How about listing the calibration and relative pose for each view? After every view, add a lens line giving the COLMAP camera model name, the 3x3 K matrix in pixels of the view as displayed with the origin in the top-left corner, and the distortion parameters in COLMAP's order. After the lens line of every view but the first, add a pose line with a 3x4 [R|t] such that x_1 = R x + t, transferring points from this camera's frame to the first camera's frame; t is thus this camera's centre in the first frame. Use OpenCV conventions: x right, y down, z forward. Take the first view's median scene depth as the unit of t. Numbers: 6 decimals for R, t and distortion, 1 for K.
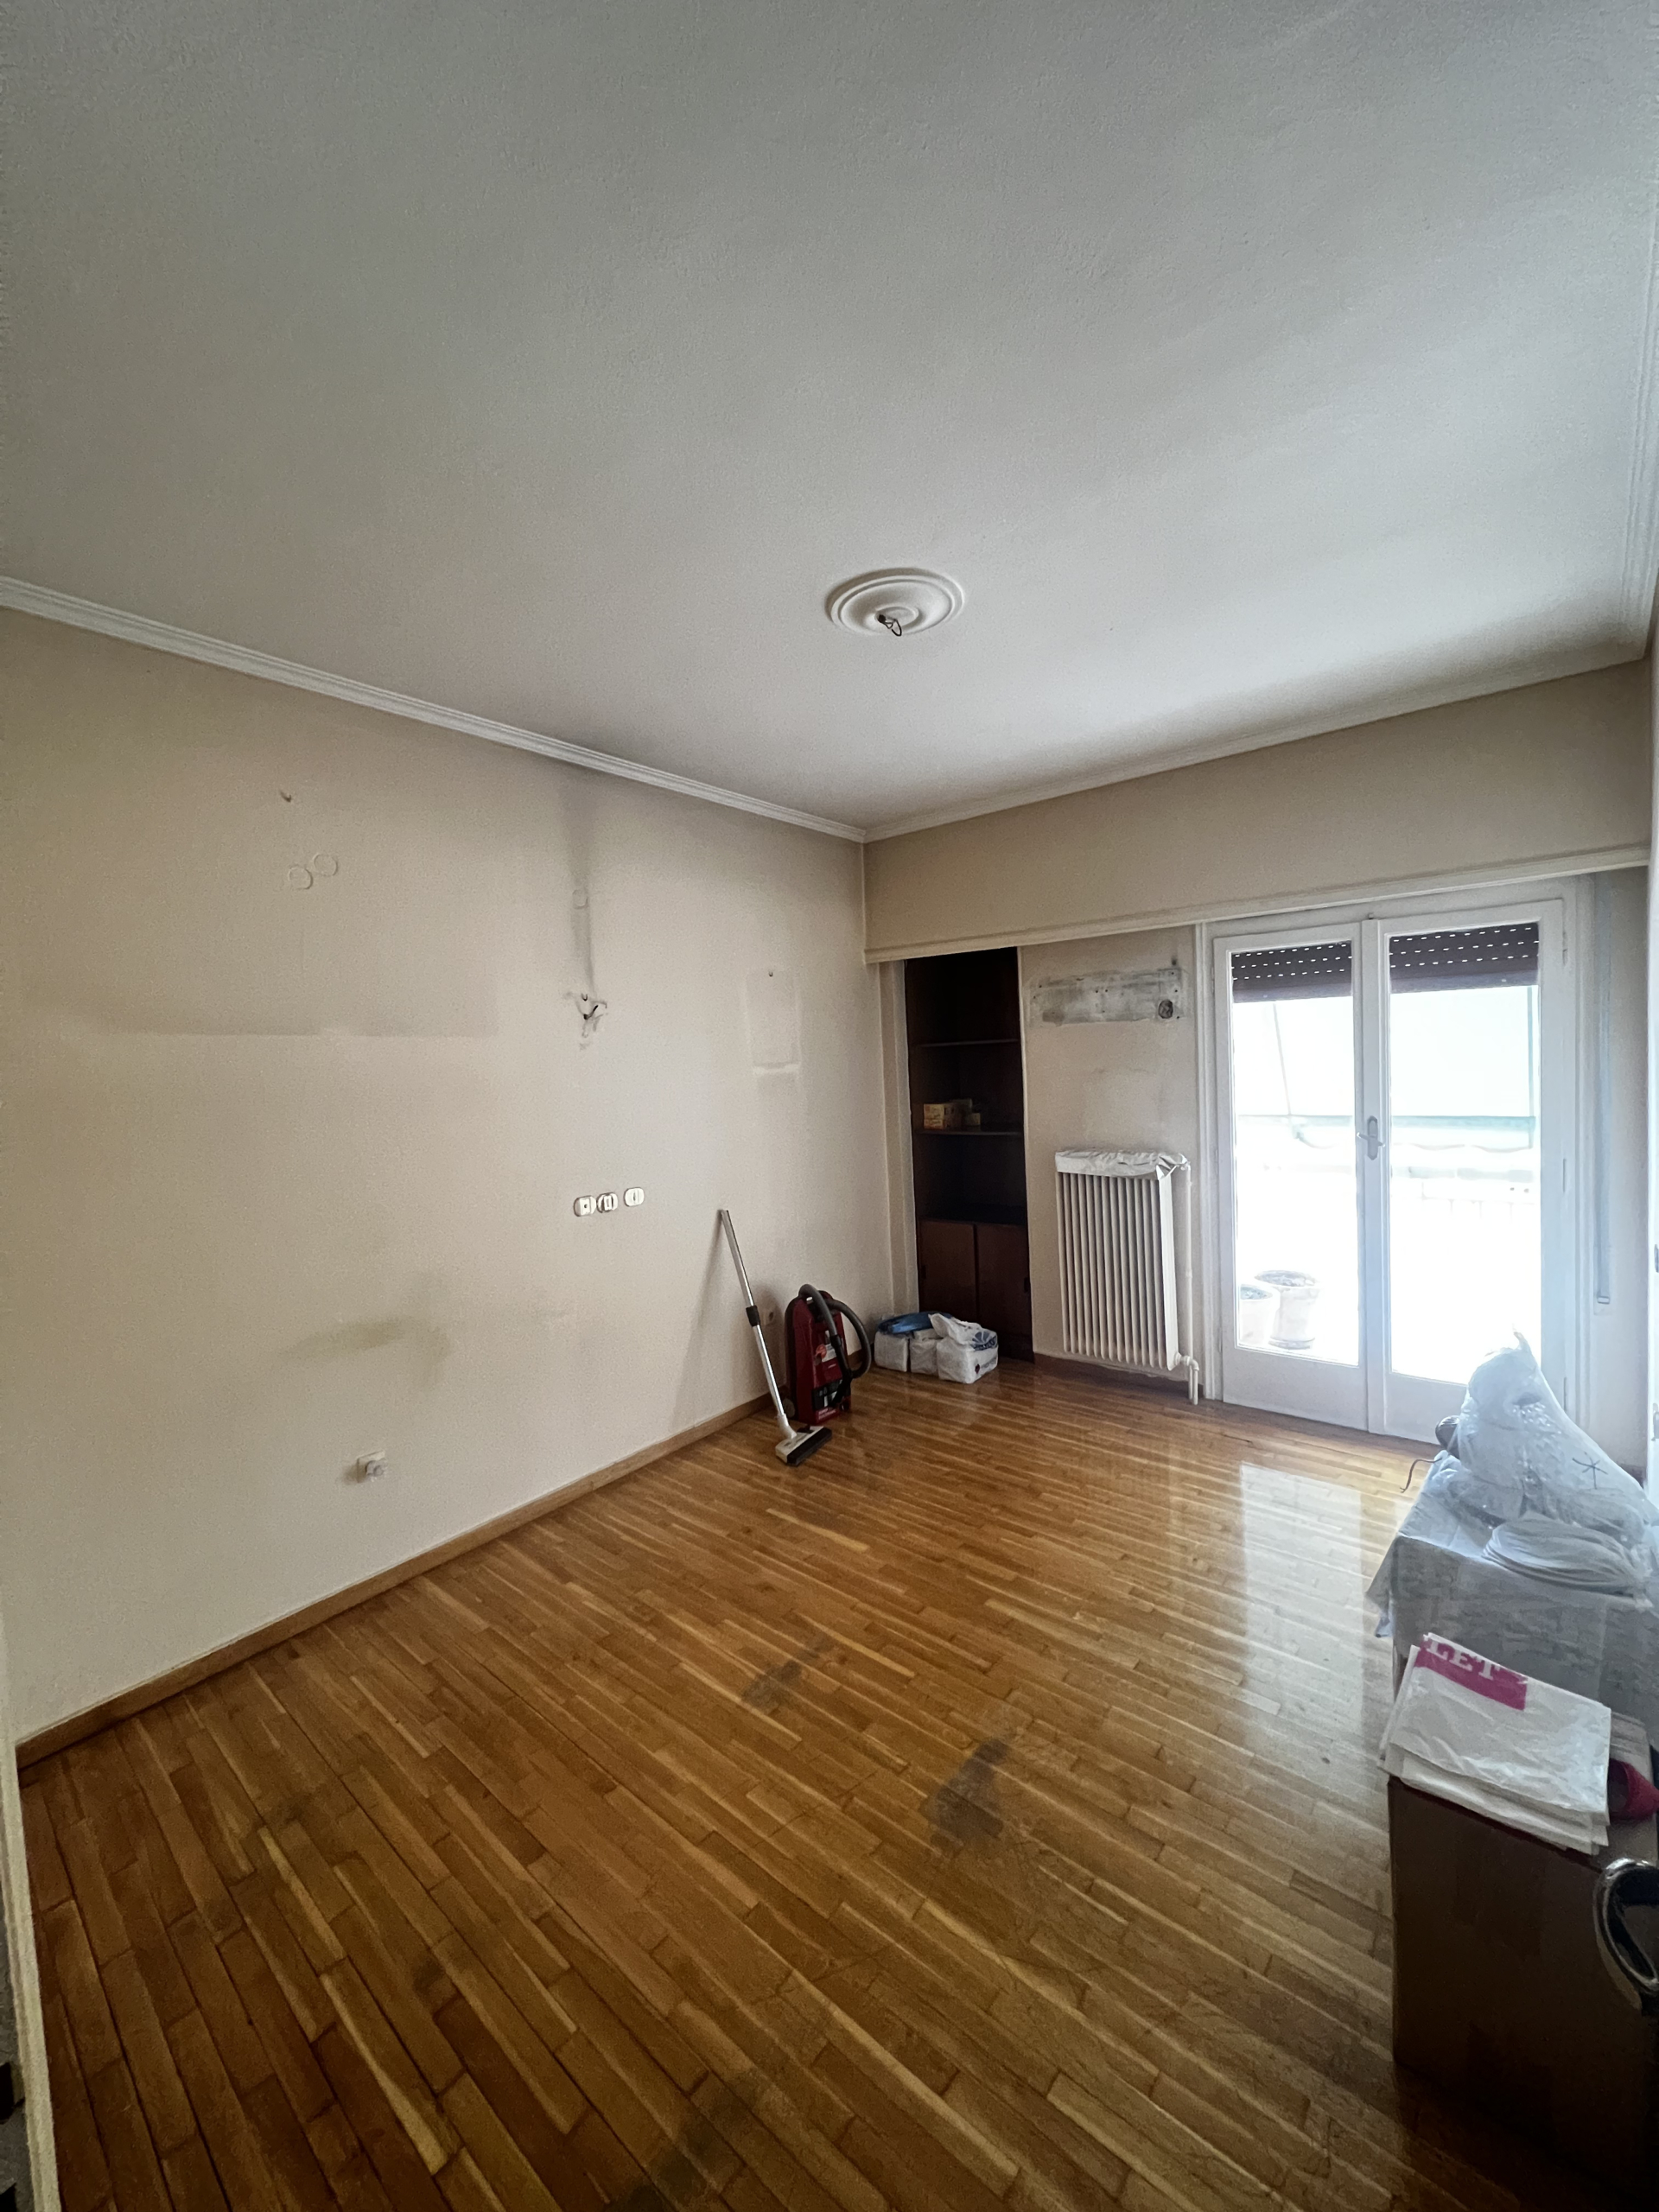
lens RADIAL K [[881.4, 0, 825.3], [0, 881.4, 1109.1], [0, 0, 1]] dist [-0.007880, 0.000660]
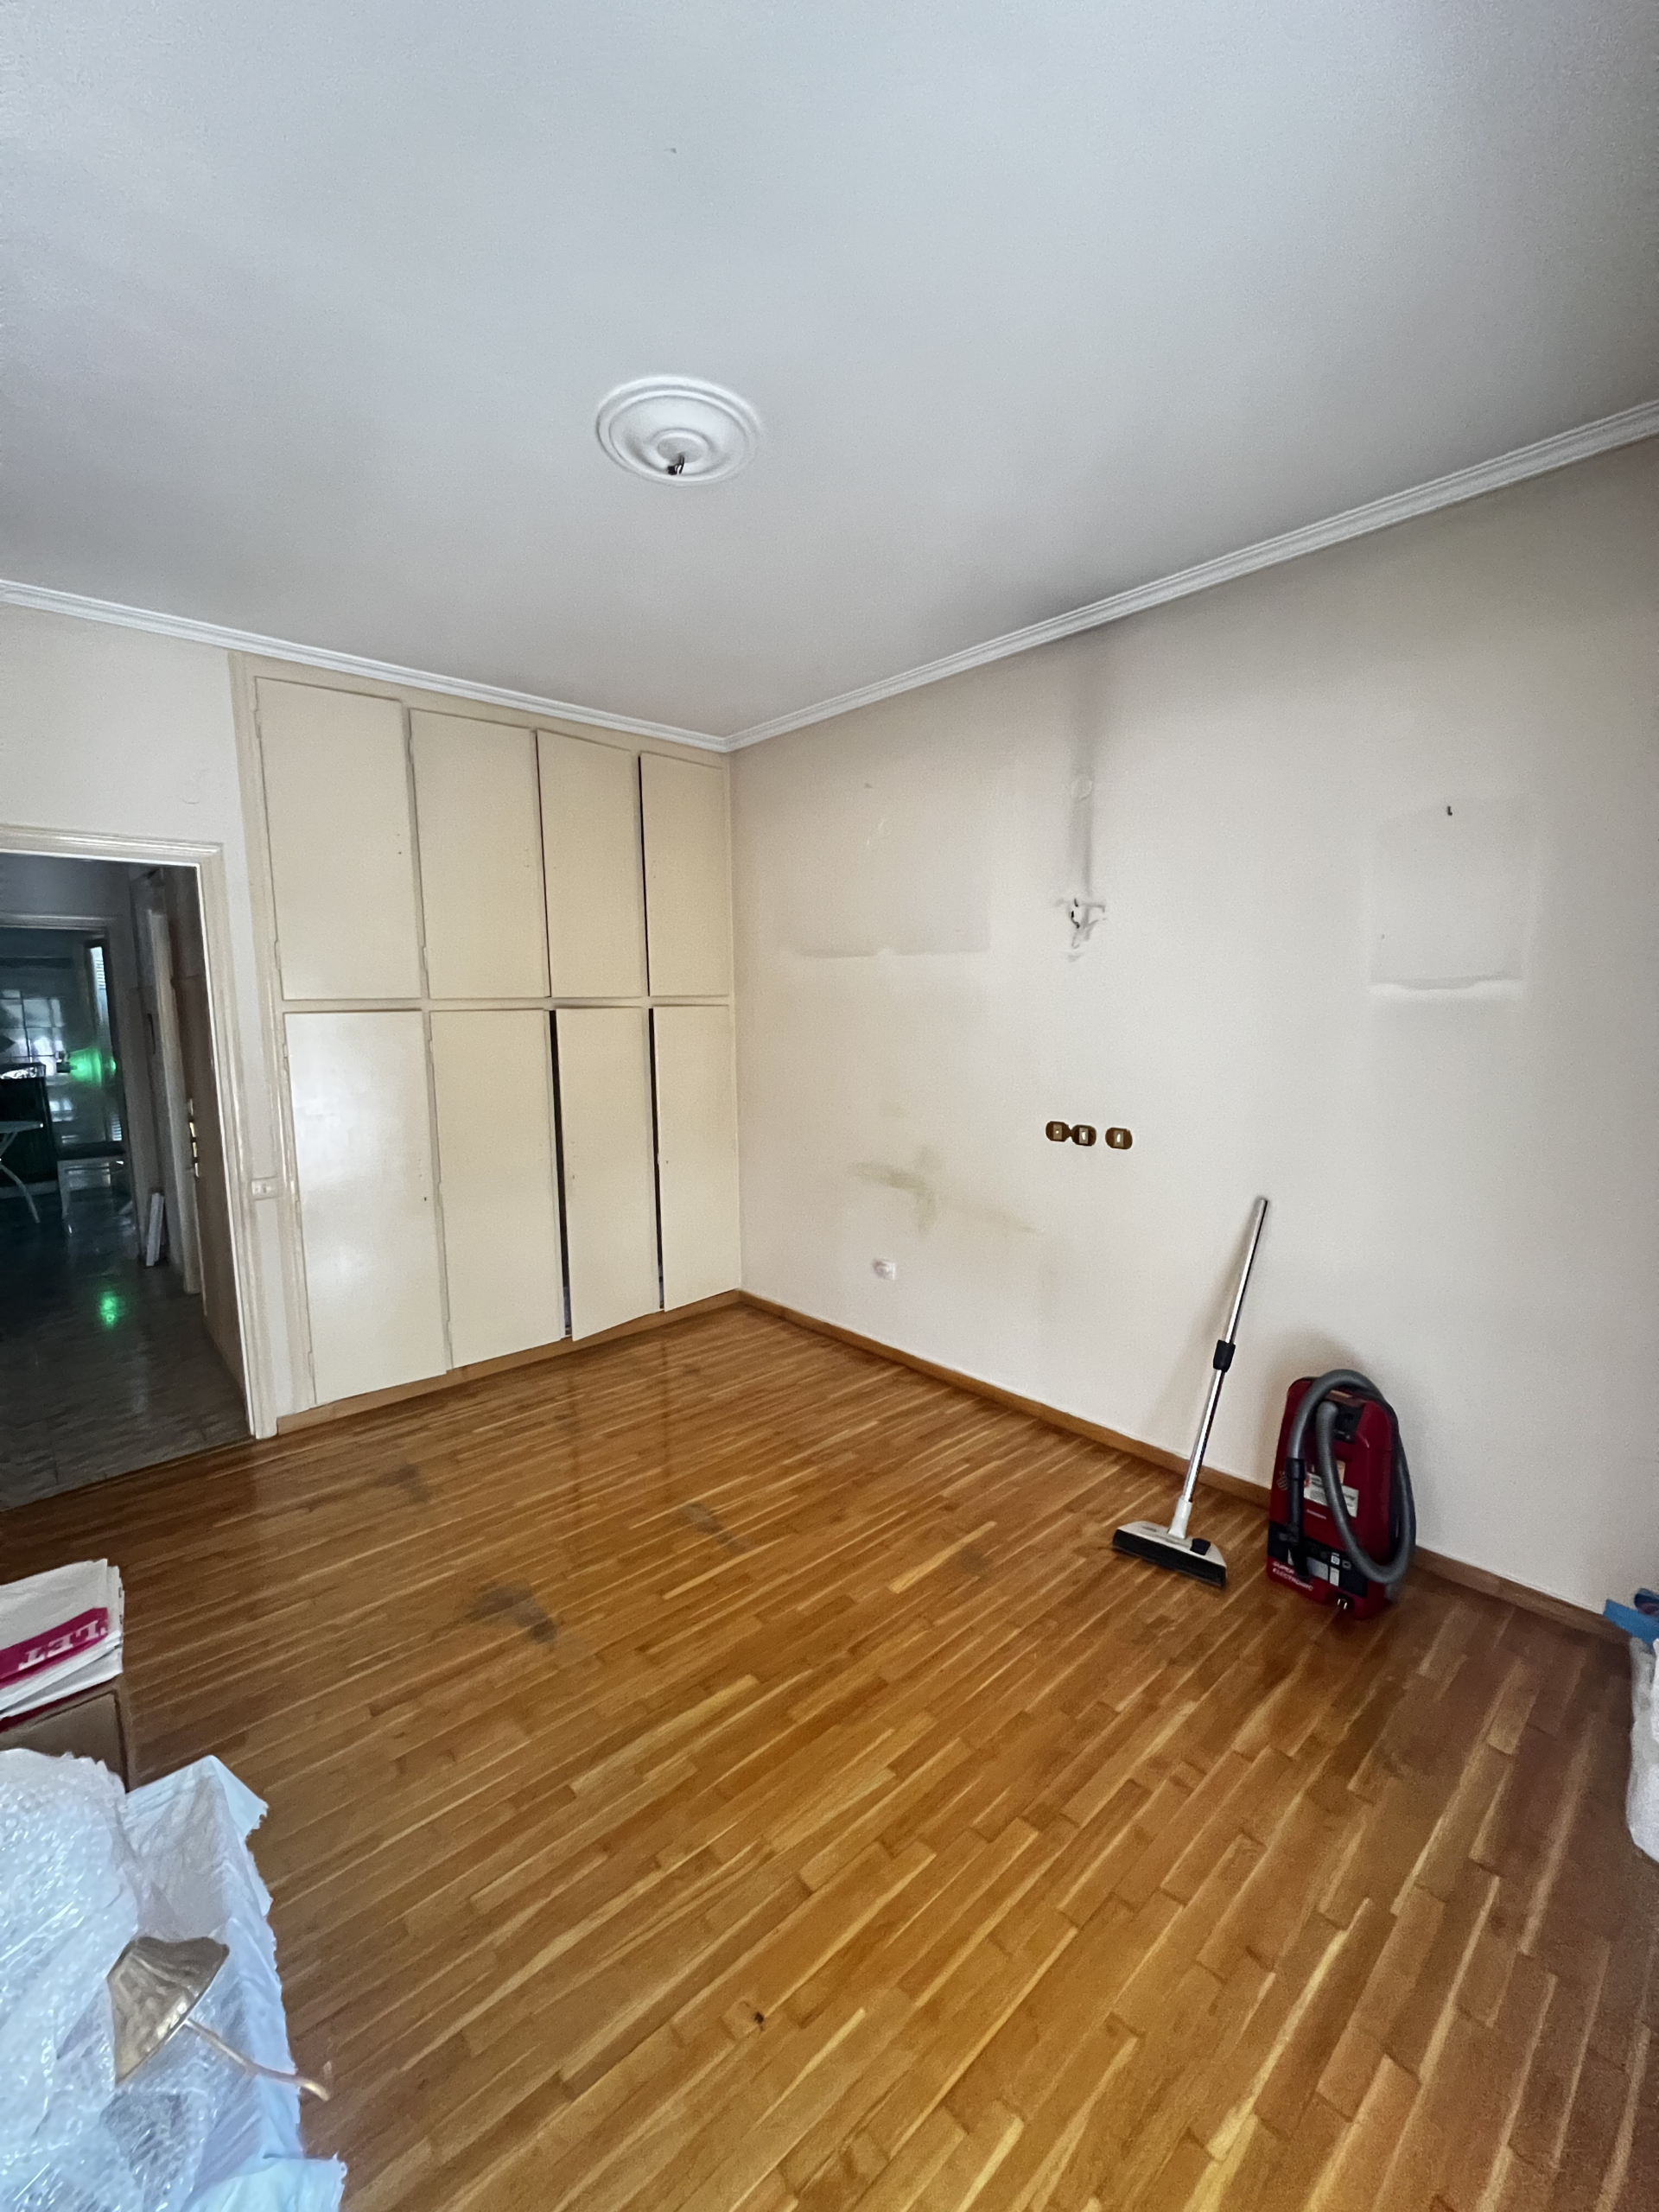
lens RADIAL K [[881.4, 0, 833.0], [0, 881.4, 1102.9], [0, 0, 1]] dist [-0.007880, 0.000660]
pose [[-0.128640, 0.165501, -0.977784, 0.830372], [-0.035053, 0.984601, 0.171267, -0.088622], [0.991072, 0.056306, -0.120857, 1.090259]]
